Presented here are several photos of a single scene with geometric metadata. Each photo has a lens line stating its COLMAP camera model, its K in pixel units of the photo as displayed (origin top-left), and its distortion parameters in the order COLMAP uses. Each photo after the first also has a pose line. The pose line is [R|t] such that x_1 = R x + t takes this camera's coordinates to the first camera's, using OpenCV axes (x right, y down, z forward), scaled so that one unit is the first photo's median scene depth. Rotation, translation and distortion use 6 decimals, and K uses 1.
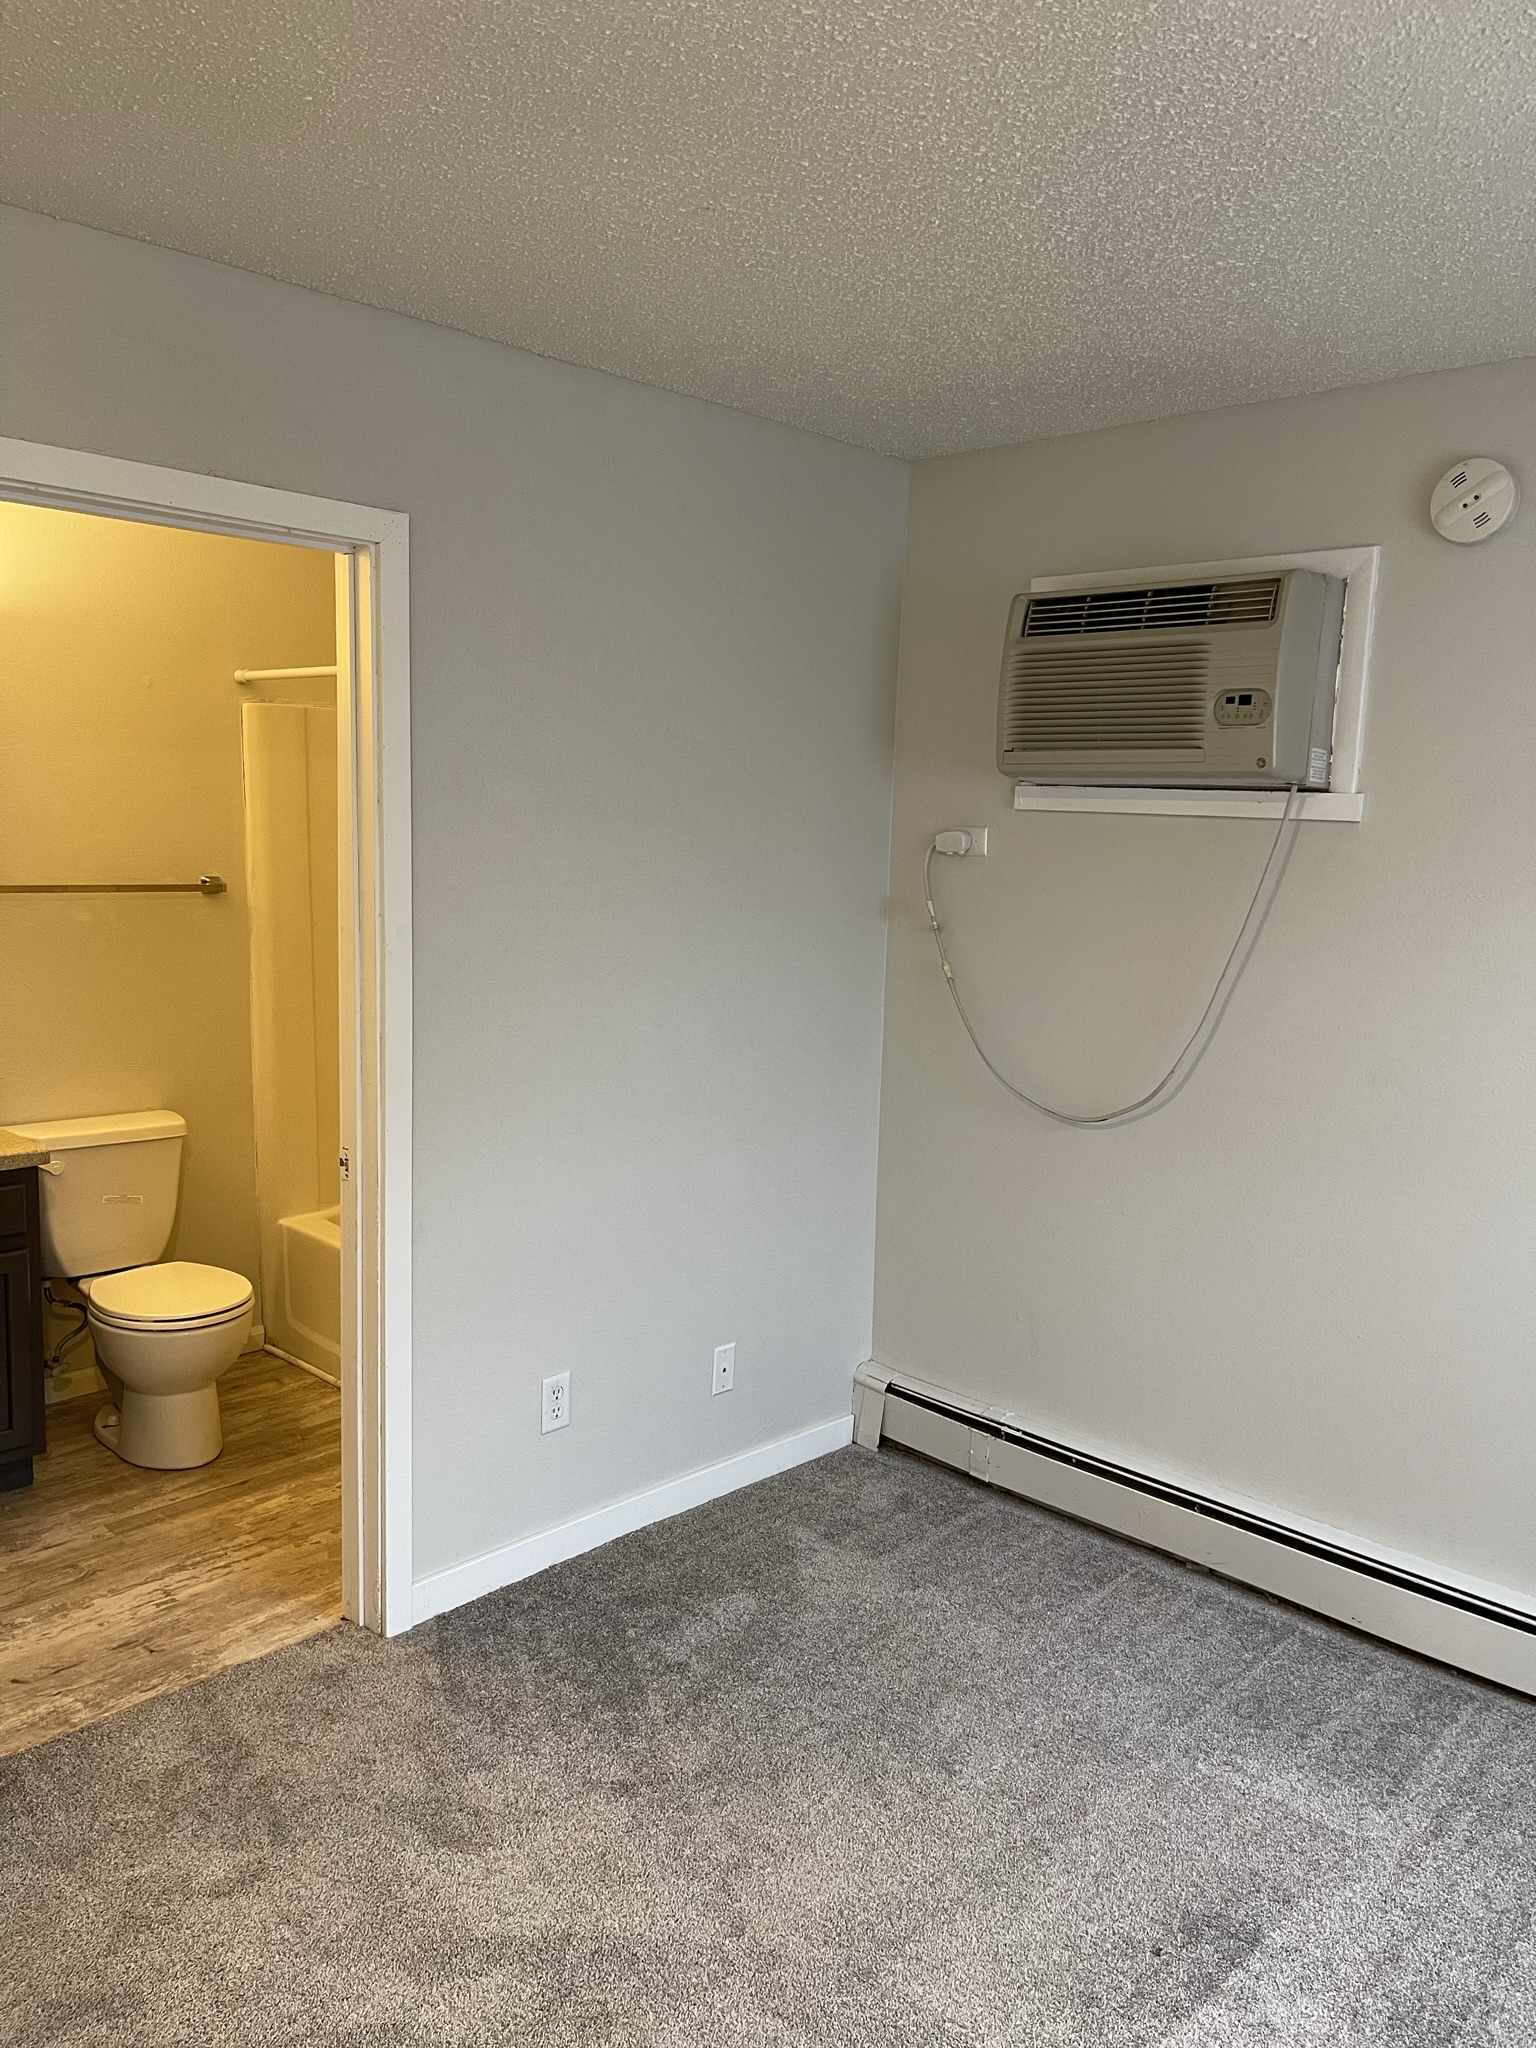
lens RADIAL K [[1525.0, 0, 773.3], [0, 1525.0, 971.3], [0, 0, 1]] dist [0.000217, -0.002326]
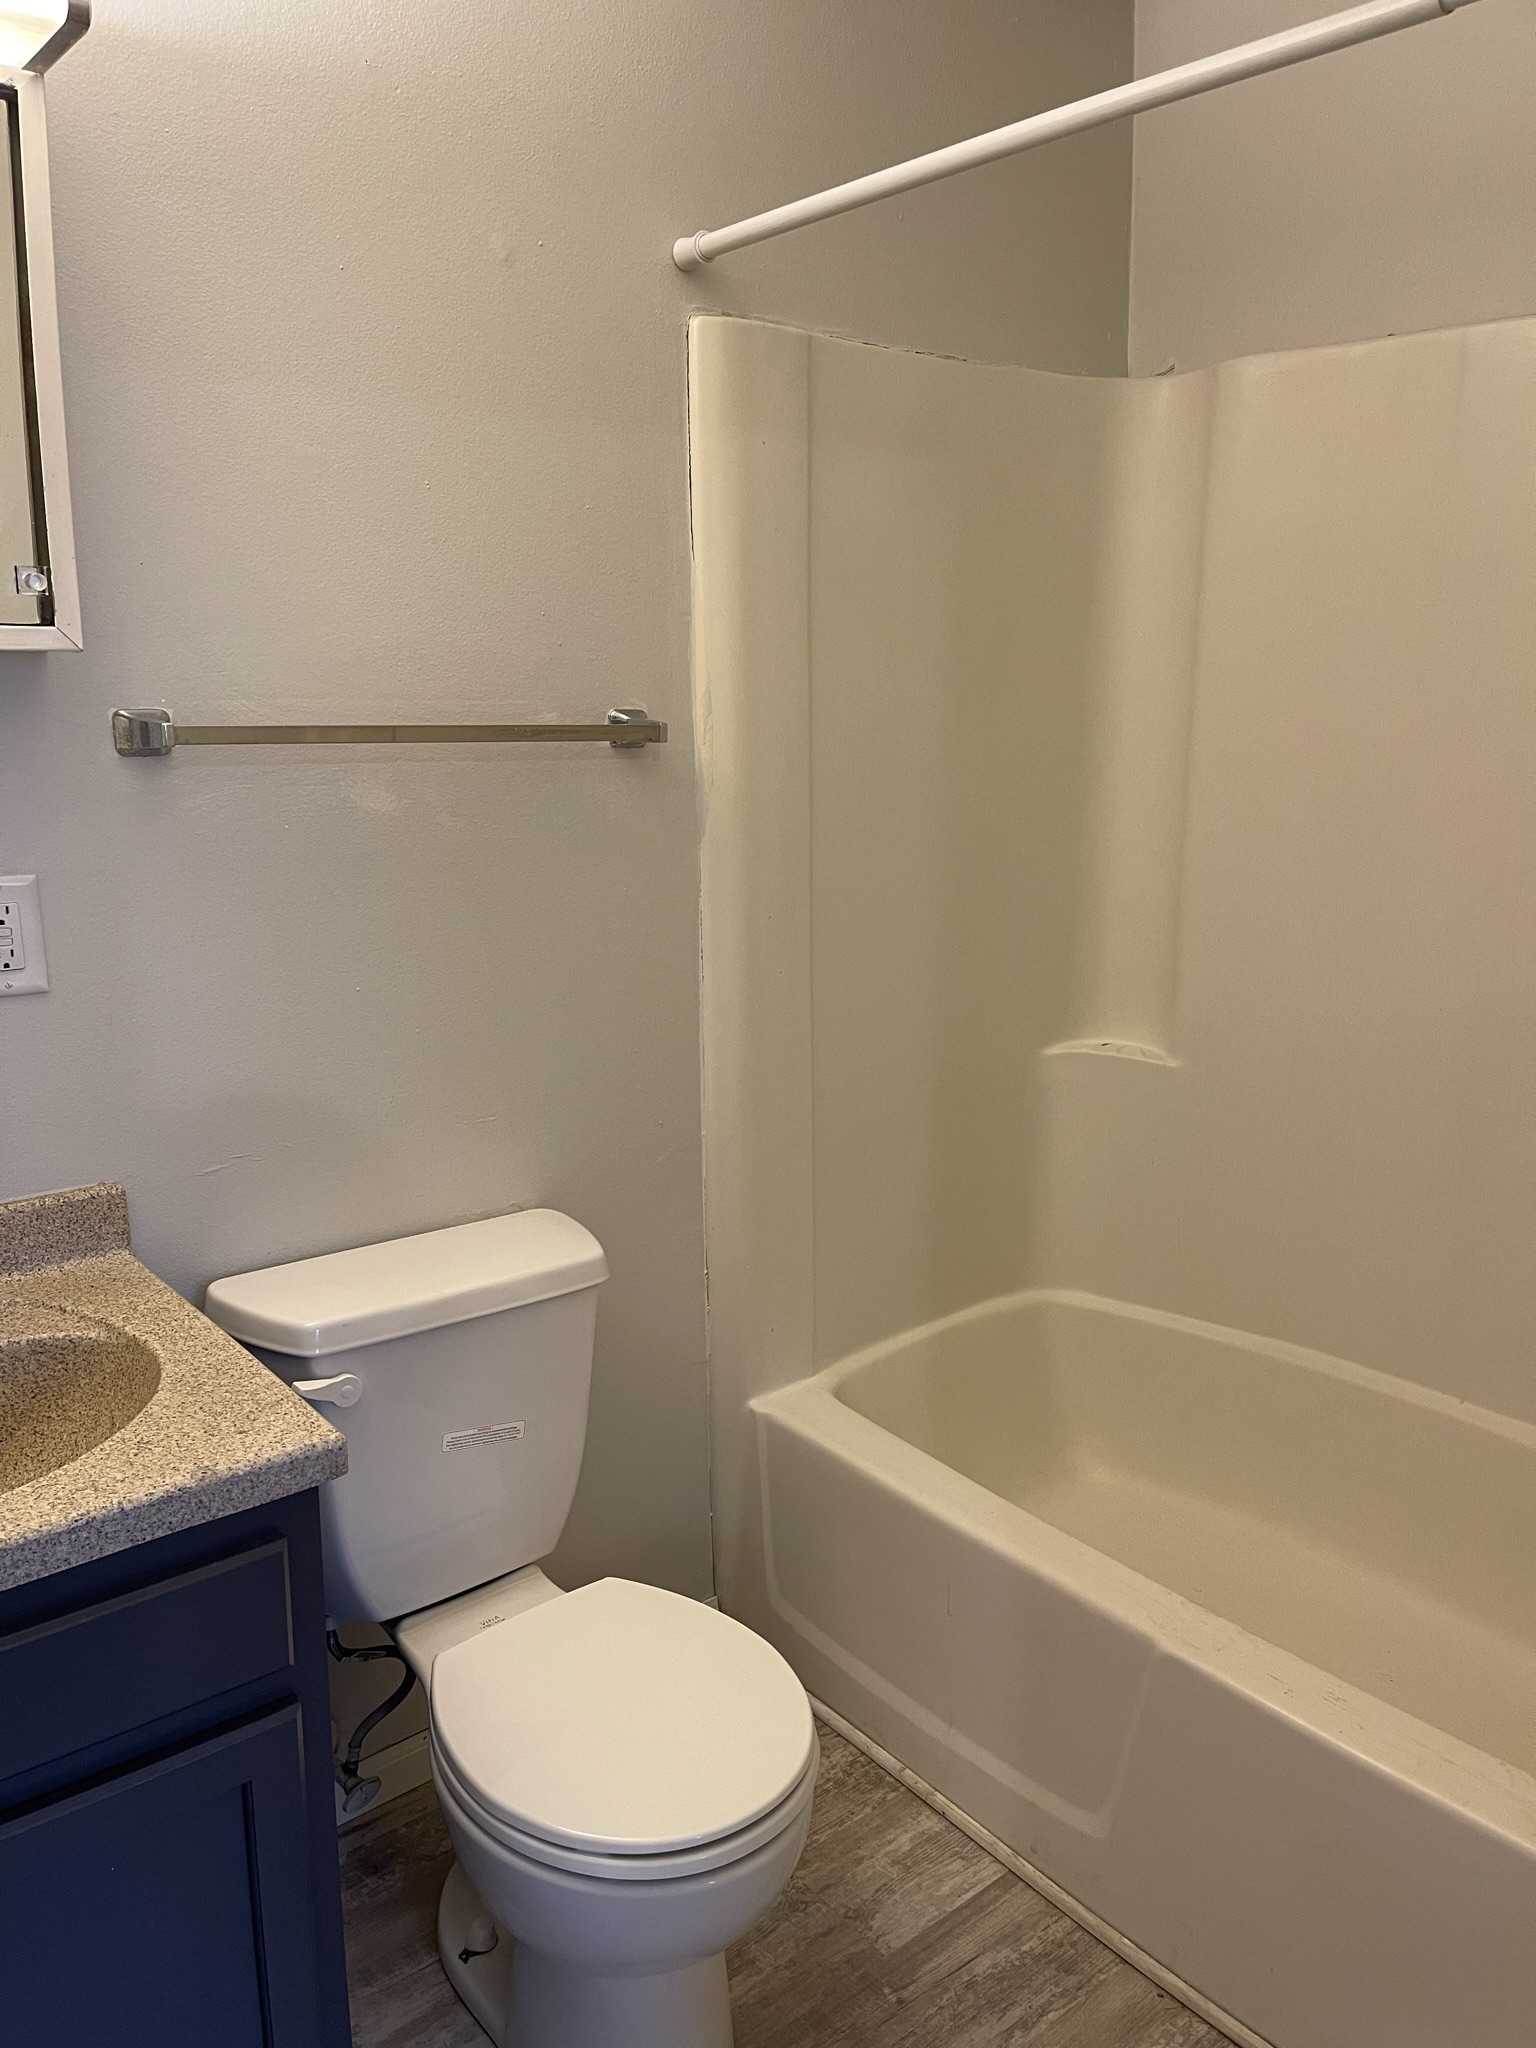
lens RADIAL K [[1525.0, 0, 769.0], [0, 1525.0, 1025.7], [0, 0, 1]] dist [0.000217, -0.002326]
pose [[0.992320, 0.023720, -0.121400, -0.268726], [-0.007237, 0.990893, 0.134455, -0.029391], [0.123483, -0.132544, 0.983455, 0.539242]]
